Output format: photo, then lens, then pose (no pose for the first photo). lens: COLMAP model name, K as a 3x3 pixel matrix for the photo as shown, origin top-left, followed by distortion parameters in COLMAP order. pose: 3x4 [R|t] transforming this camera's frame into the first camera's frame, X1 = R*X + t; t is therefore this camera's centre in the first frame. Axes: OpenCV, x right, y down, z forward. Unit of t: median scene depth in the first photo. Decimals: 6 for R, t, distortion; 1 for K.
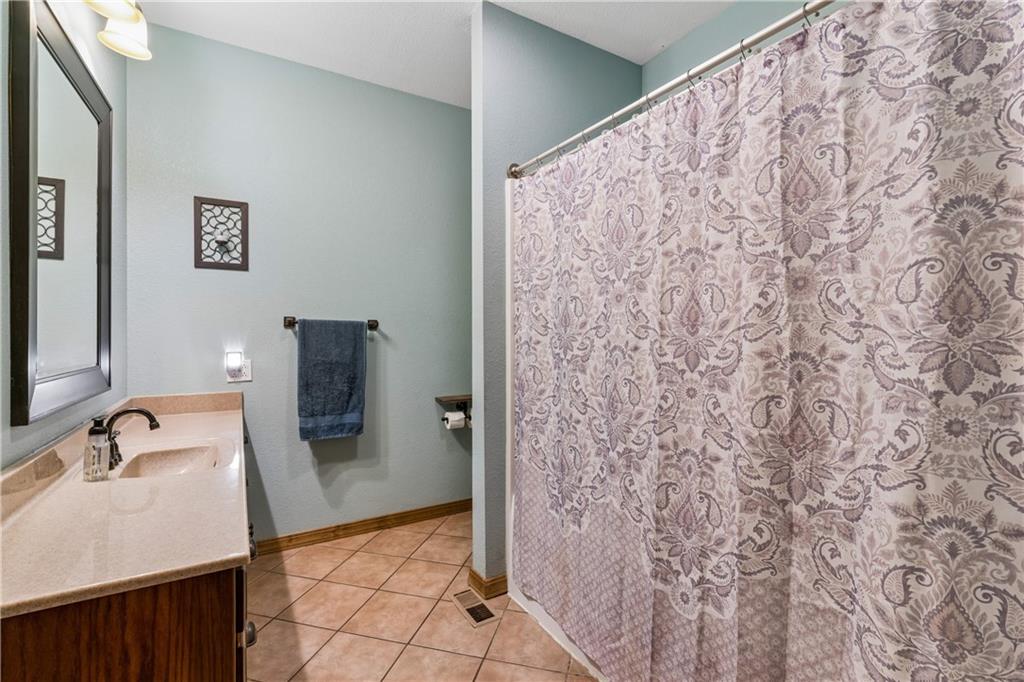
lens RADIAL K [[468.8, 0, 512.3], [0, 468.8, 339.9], [0, 0, 1]] dist [0.001420, 0.000212]
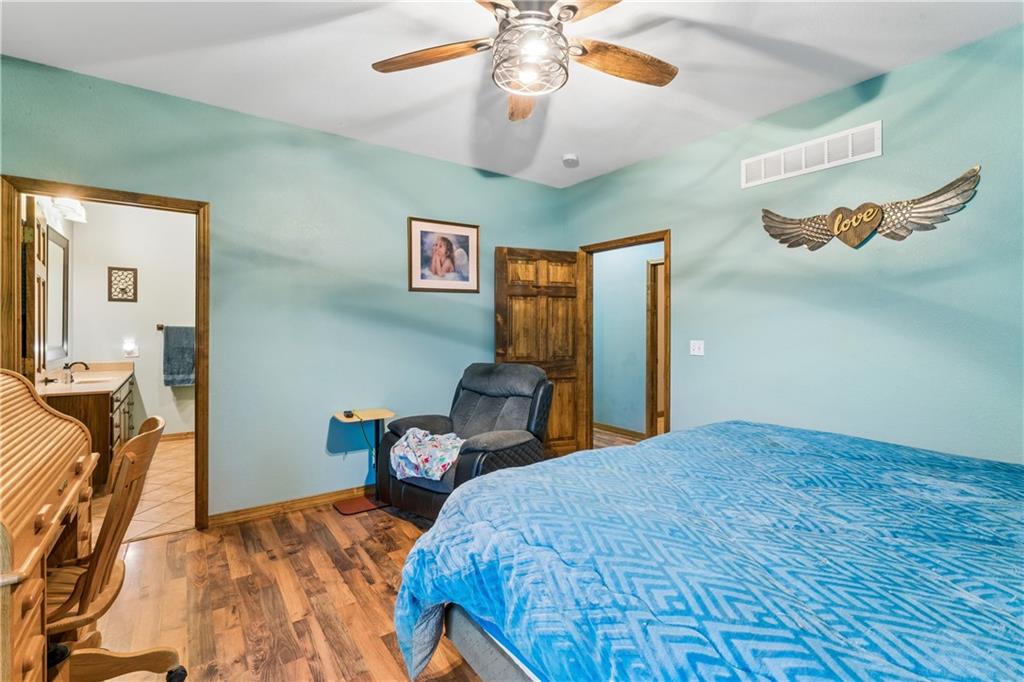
lens RADIAL K [[468.8, 0, 511.9], [0, 468.8, 332.7], [0, 0, 1]] dist [0.001420, 0.000212]
pose [[0.996121, 0.004095, 0.087901, 0.880712], [-0.003836, 0.999988, -0.003110, -0.015346], [-0.087913, 0.002760, 0.996124, -1.171857]]
